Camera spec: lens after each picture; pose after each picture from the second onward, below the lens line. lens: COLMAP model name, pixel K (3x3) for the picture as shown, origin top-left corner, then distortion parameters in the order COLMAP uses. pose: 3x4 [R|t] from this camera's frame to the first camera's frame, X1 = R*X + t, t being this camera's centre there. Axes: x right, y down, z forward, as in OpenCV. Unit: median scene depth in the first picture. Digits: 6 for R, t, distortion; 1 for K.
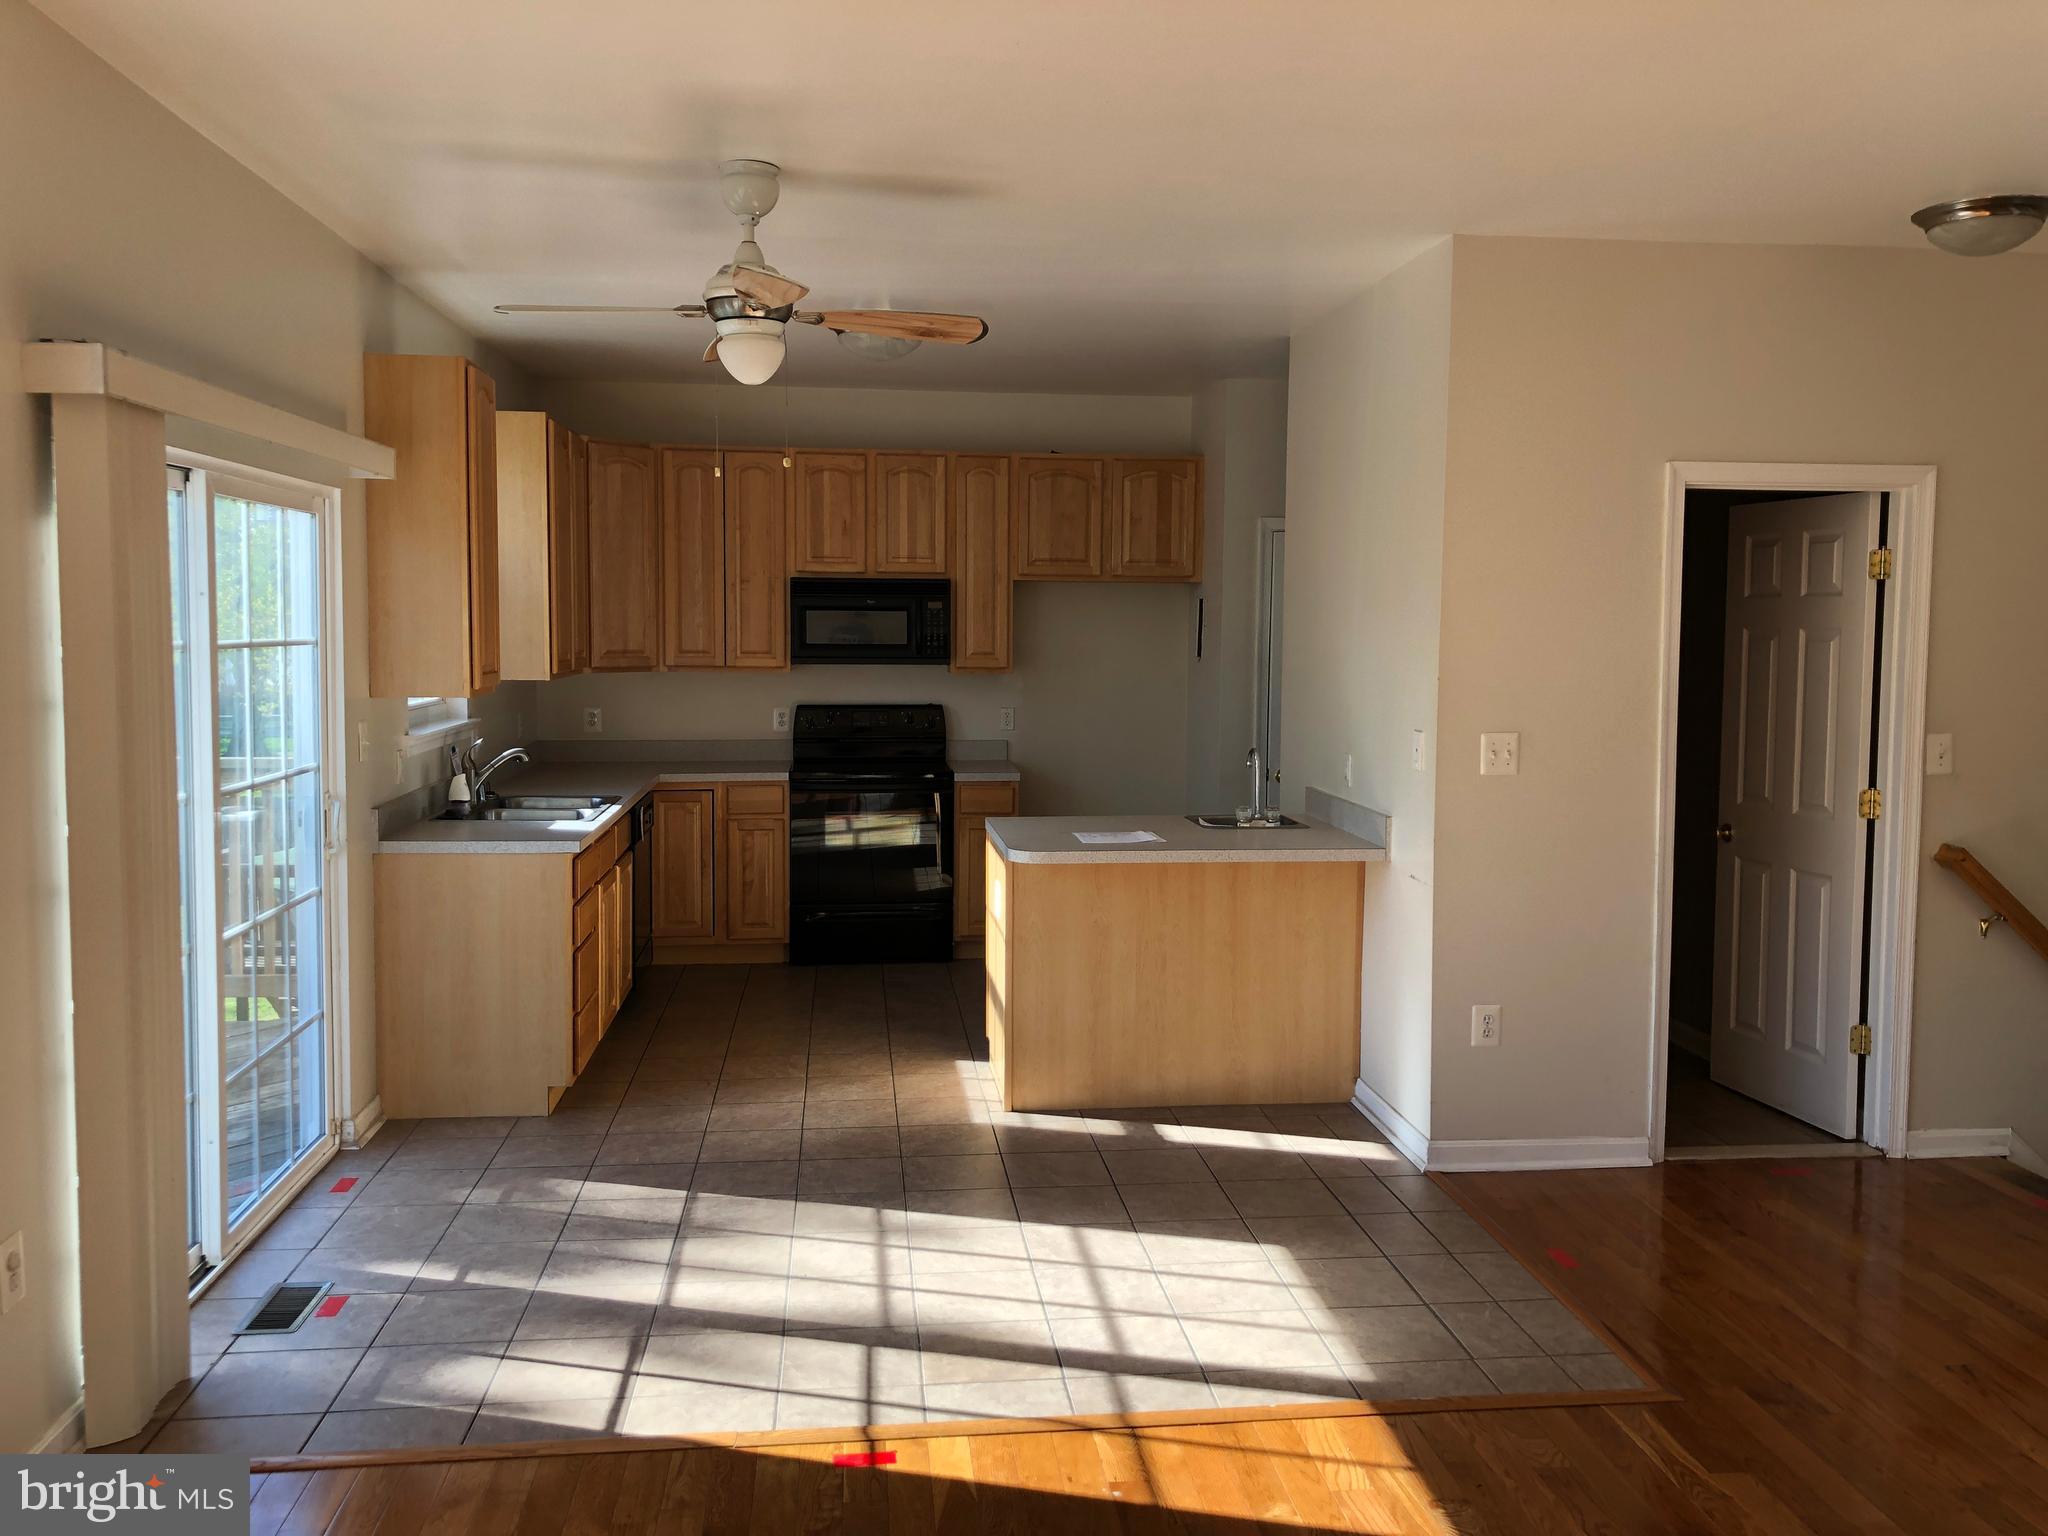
lens RADIAL K [[1713.4, 0, 1058.8], [0, 1713.4, 754.1], [0, 0, 1]] dist [0.066375, -0.024457]
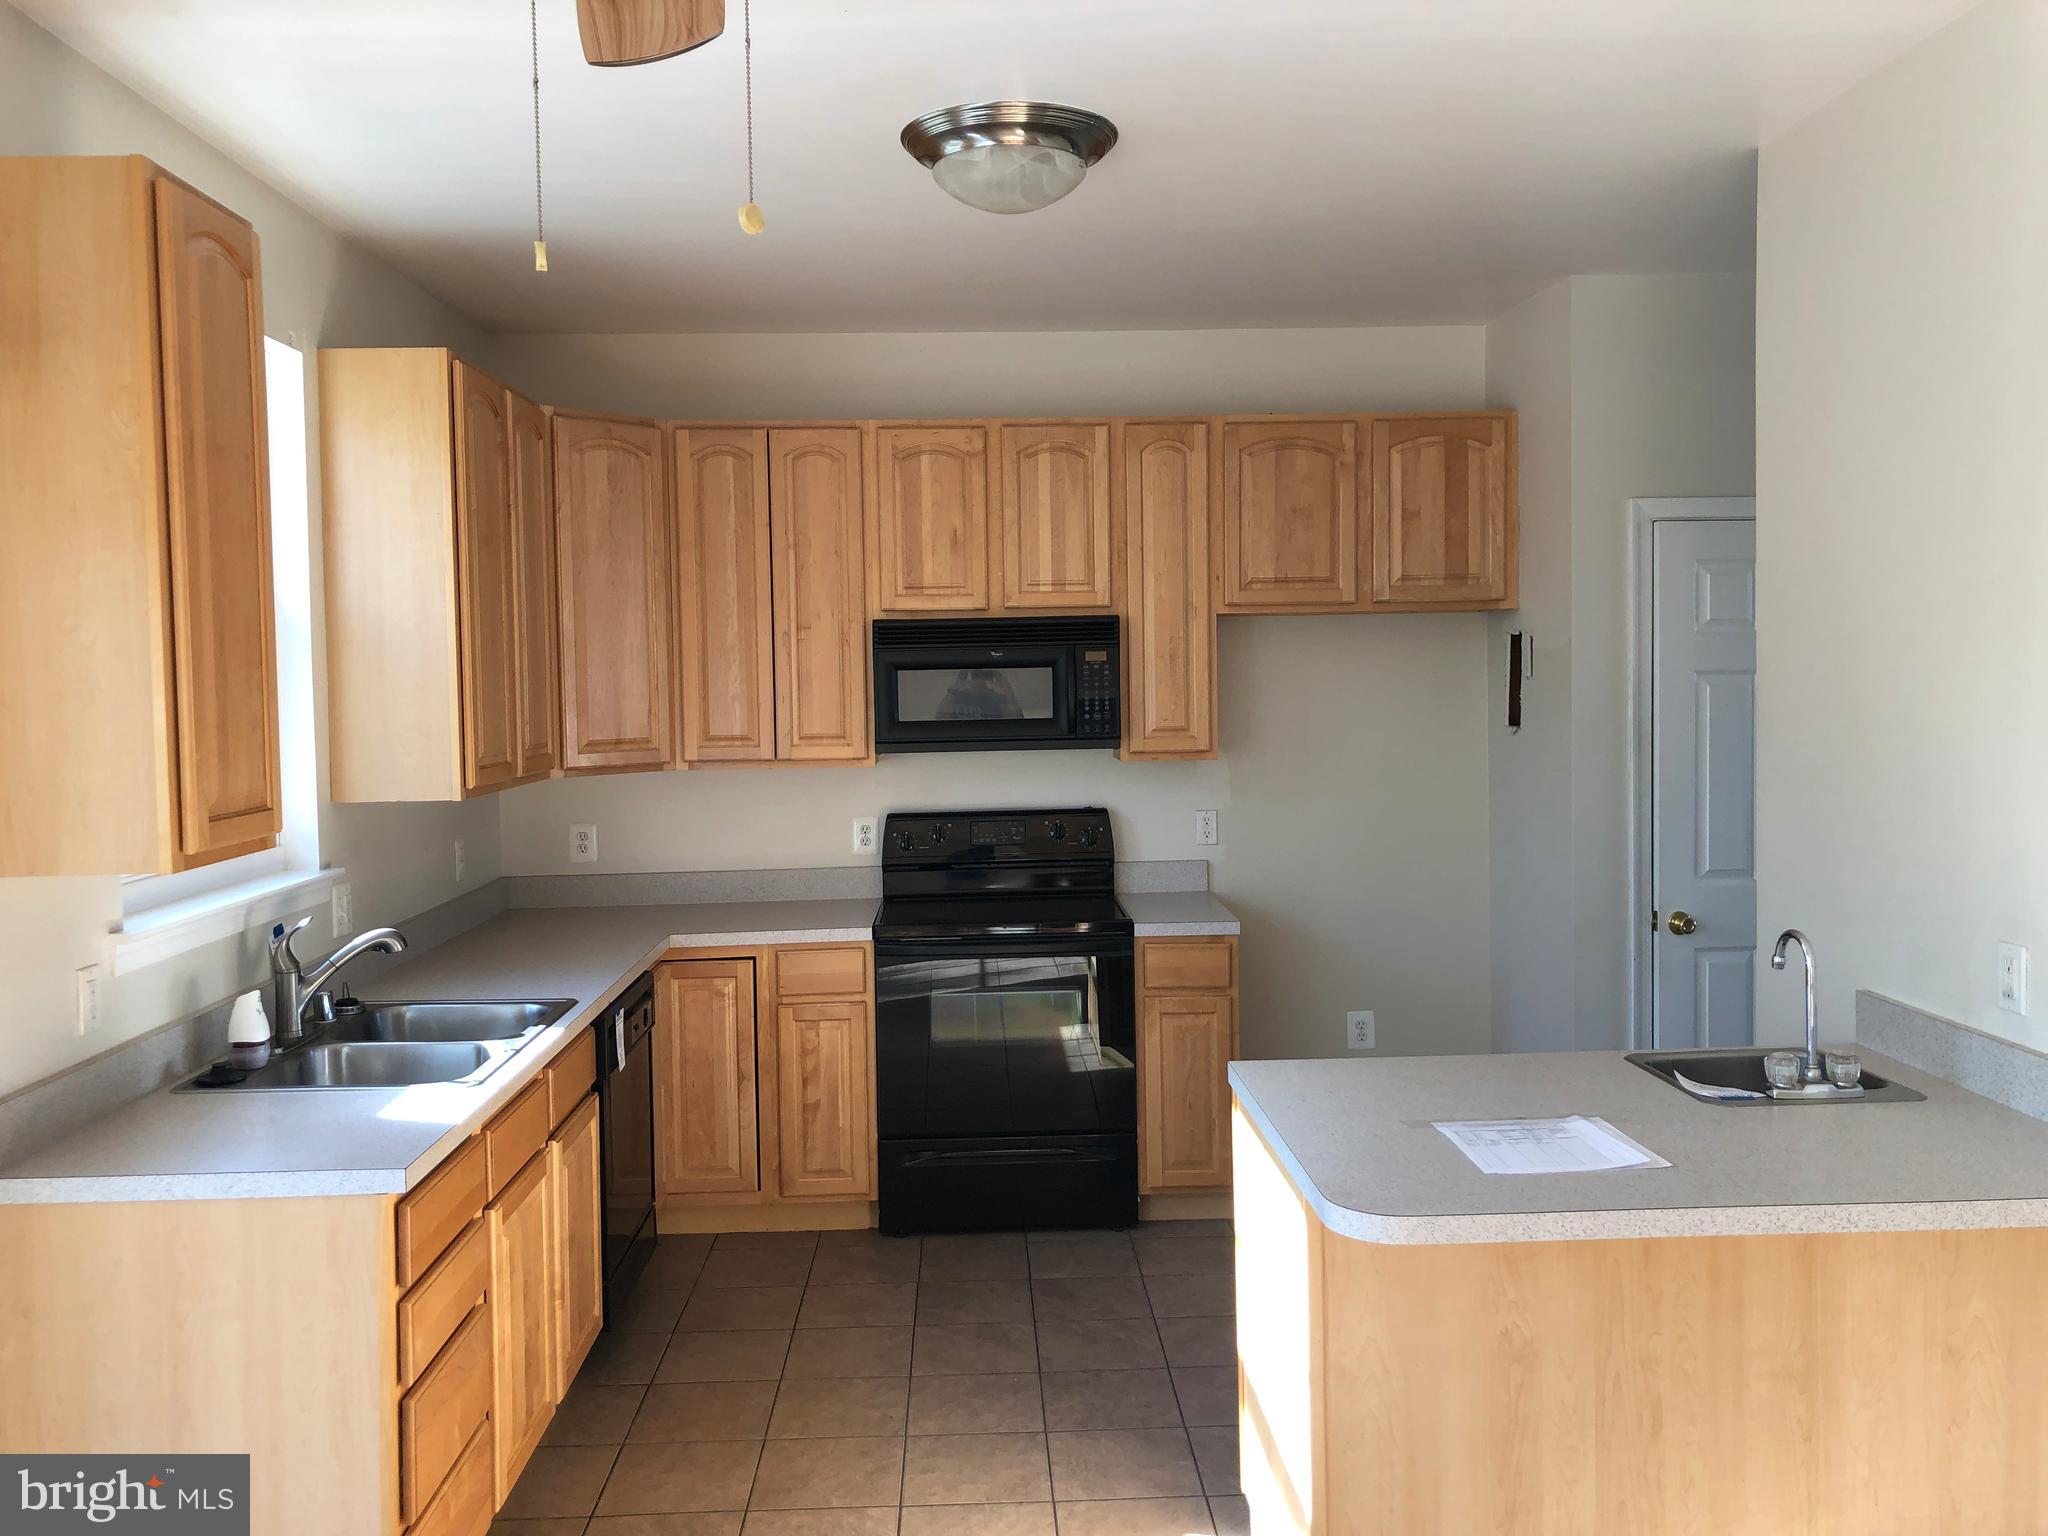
lens RADIAL K [[1713.4, 0, 1024.7], [0, 1713.4, 767.2], [0, 0, 1]] dist [0.066375, -0.024457]
pose [[0.995825, -0.020693, -0.088911, -0.043393], [0.018603, 0.999532, -0.024276, -0.031005], [0.089372, 0.022520, 0.995744, 0.366905]]
